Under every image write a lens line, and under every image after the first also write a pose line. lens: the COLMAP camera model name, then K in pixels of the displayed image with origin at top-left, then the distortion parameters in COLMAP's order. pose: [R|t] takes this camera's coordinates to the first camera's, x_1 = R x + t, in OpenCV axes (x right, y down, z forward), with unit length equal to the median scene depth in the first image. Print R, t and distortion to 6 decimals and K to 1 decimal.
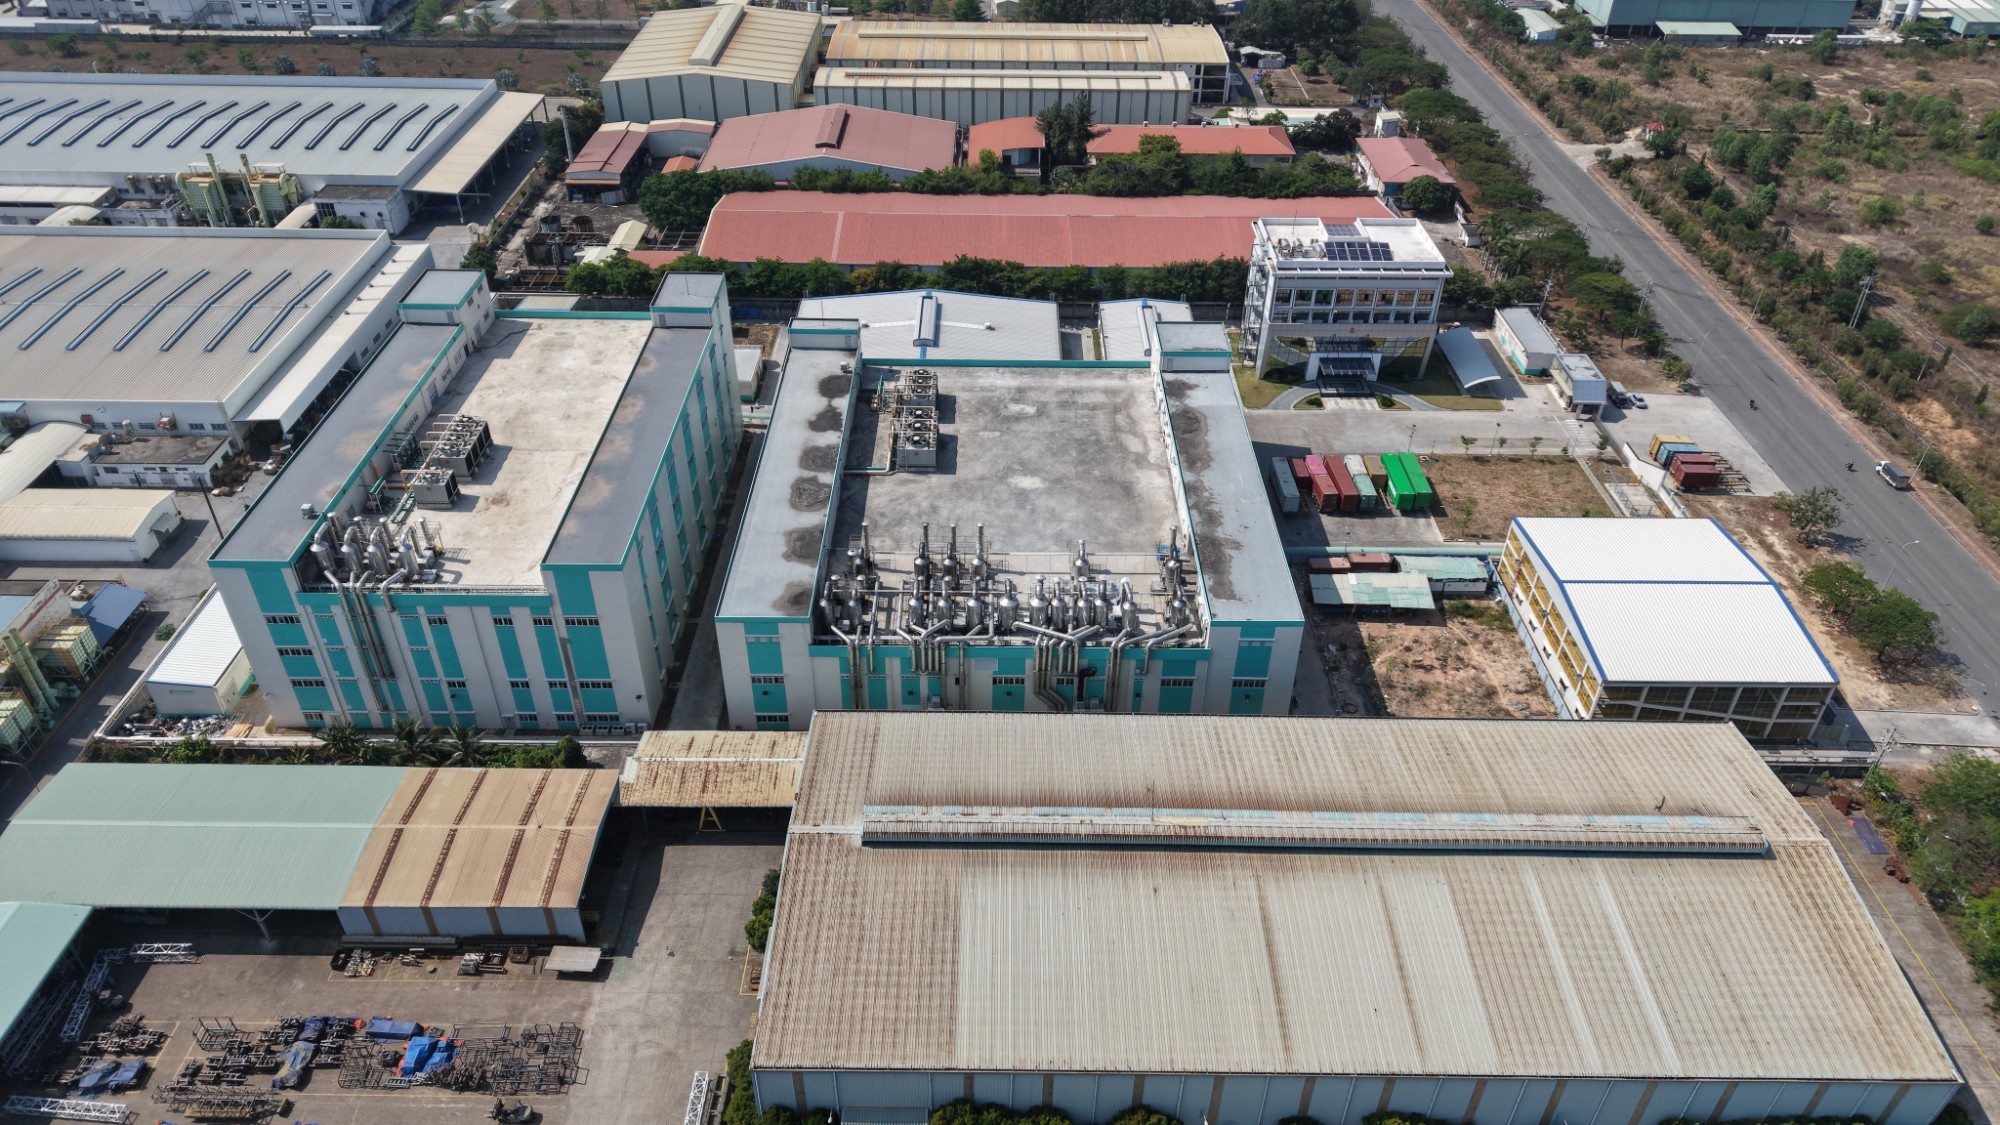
lens RADIAL K [[1343.7, 0, 997.7], [0, 1343.7, 559.8], [0, 0, 1]] dist [0.059351, -0.070298]
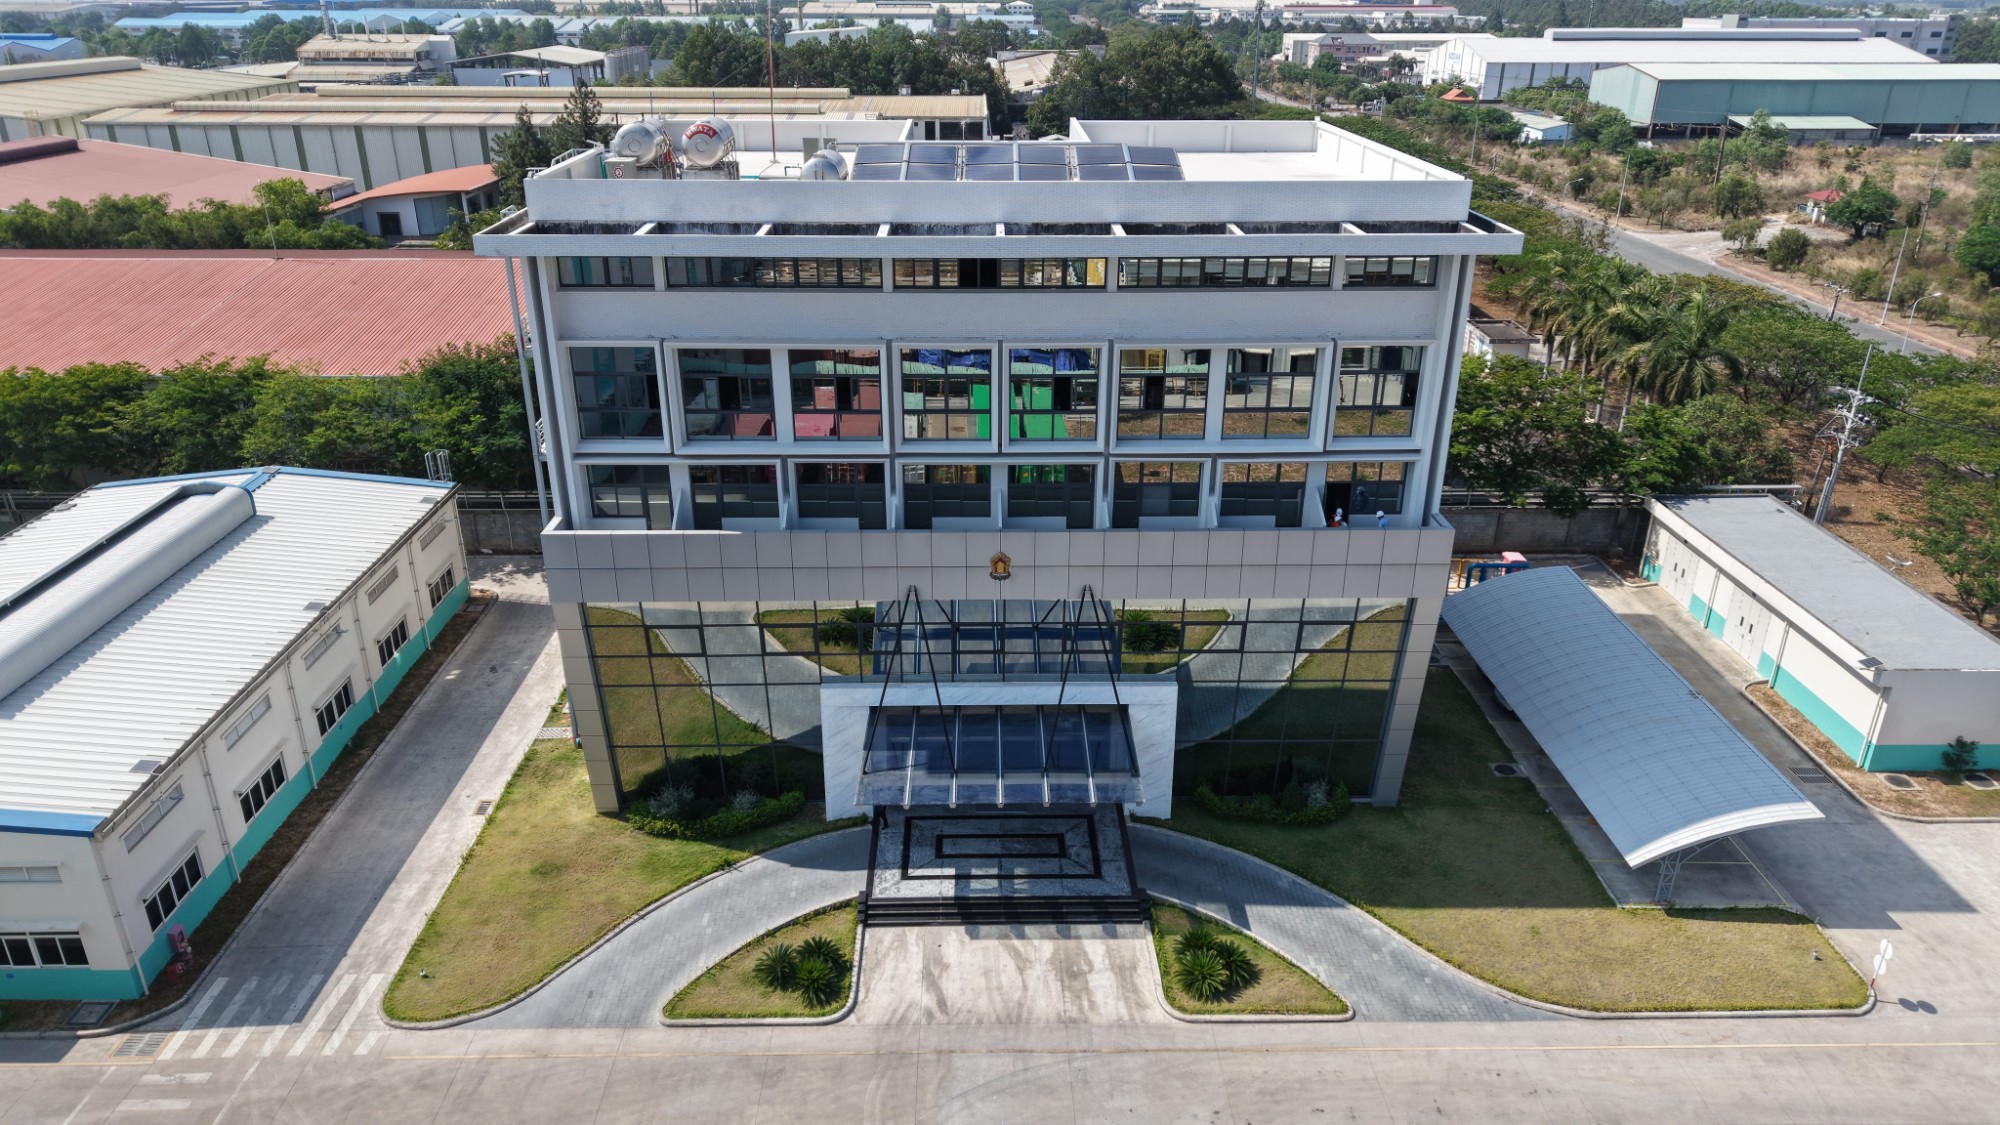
lens RADIAL K [[1337.8, 0, 994.6], [0, 1337.8, 563.0], [0, 0, 1]] dist [0.042132, -0.058731]
pose [[0.999863, -0.014712, 0.007651, 0.302713], [0.016016, 0.976298, -0.215835, -0.151844], [-0.004294, 0.215928, 0.976400, 0.953285]]
